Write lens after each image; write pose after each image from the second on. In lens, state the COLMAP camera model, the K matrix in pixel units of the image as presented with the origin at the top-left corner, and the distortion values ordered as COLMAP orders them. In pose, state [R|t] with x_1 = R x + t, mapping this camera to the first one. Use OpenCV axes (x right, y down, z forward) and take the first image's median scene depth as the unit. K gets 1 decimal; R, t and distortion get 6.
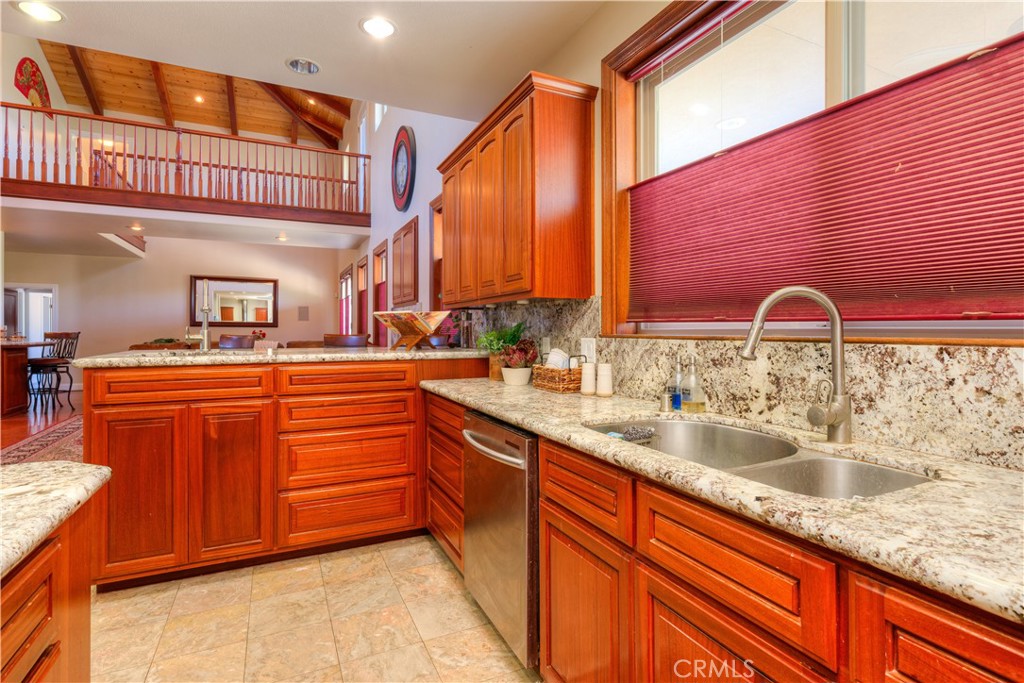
lens RADIAL K [[501.7, 0, 516.9], [0, 501.7, 329.1], [0, 0, 1]] dist [-0.001339, -0.000132]
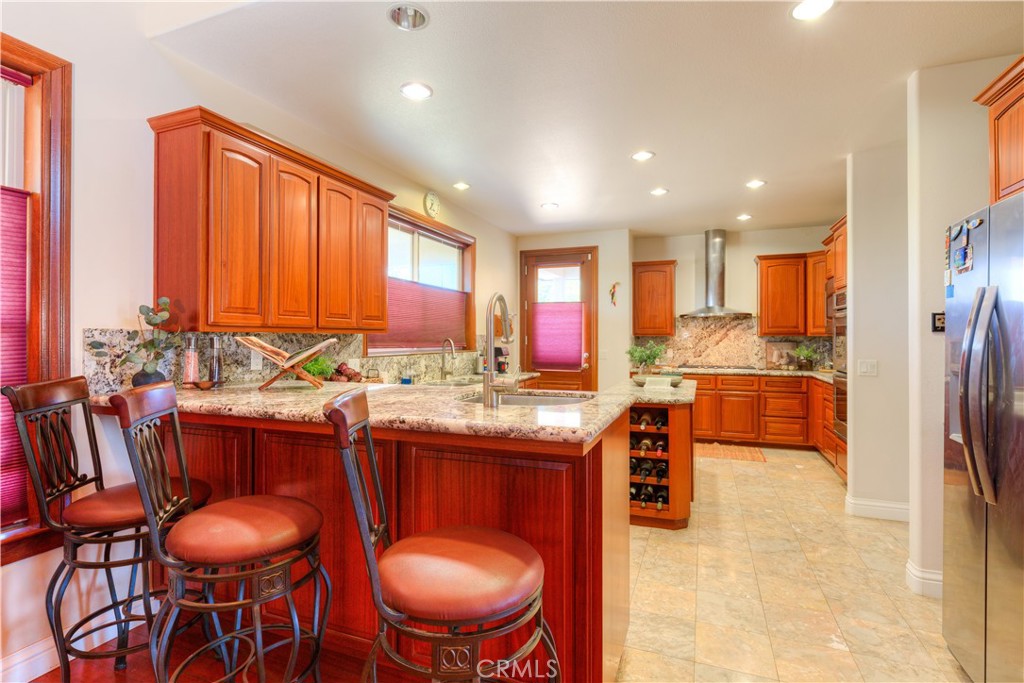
lens RADIAL K [[485.2, 0, 514.6], [0, 485.2, 333.3], [0, 0, 1]] dist [-0.003518, 0.000264]
pose [[-0.681341, 0.007384, 0.731929, -1.391988], [-0.001132, 0.999937, -0.011141, -0.049008], [-0.731965, -0.008419, -0.681290, 1.795416]]
